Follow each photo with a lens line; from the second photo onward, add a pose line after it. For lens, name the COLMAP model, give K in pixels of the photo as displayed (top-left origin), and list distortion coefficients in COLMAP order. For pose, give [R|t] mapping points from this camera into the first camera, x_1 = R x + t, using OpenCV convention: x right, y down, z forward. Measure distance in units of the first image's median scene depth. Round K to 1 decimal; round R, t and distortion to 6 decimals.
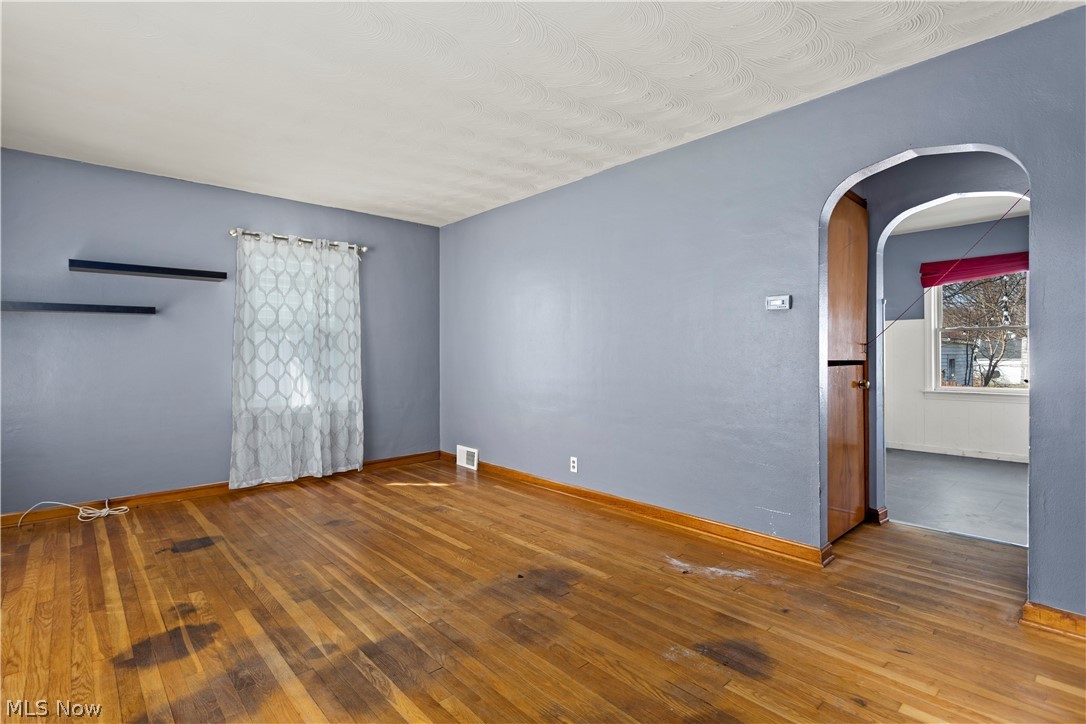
lens RADIAL K [[519.0, 0, 540.0], [0, 519.0, 354.2], [0, 0, 1]] dist [-0.002623, 0.000350]
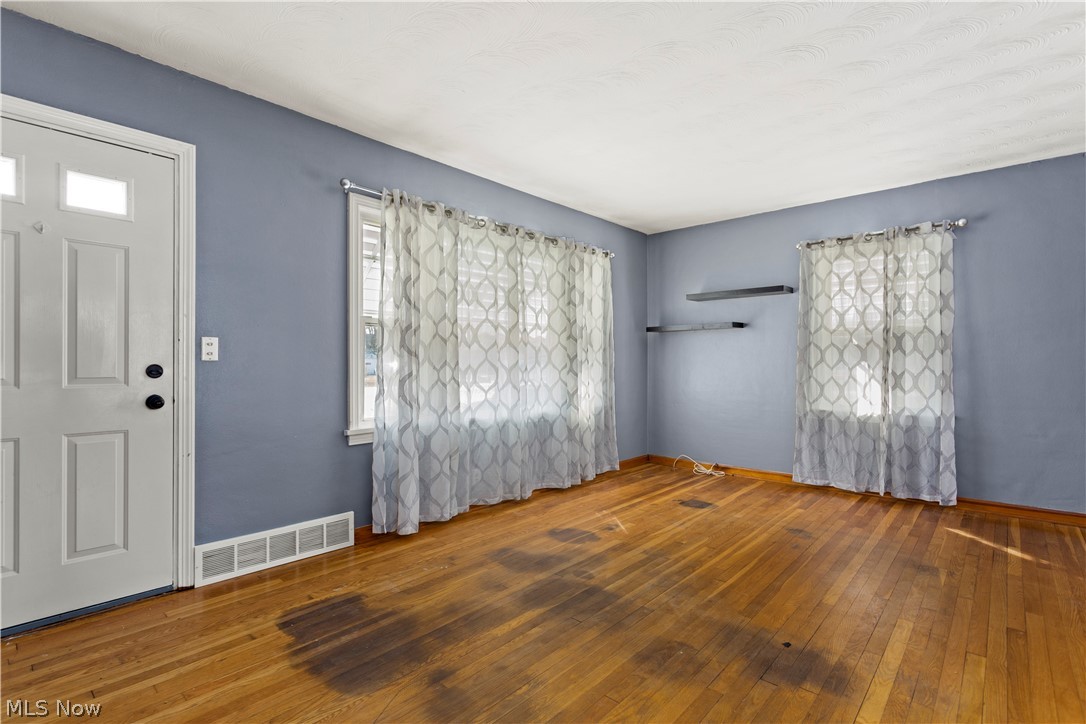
lens RADIAL K [[519.0, 0, 540.0], [0, 519.0, 364.7], [0, 0, 1]] dist [-0.002623, 0.000350]
pose [[0.101544, 0.008597, -0.994794, 0.485290], [-0.000213, 0.999963, 0.008620, 0.004106], [0.994831, -0.000663, 0.101542, 0.393819]]
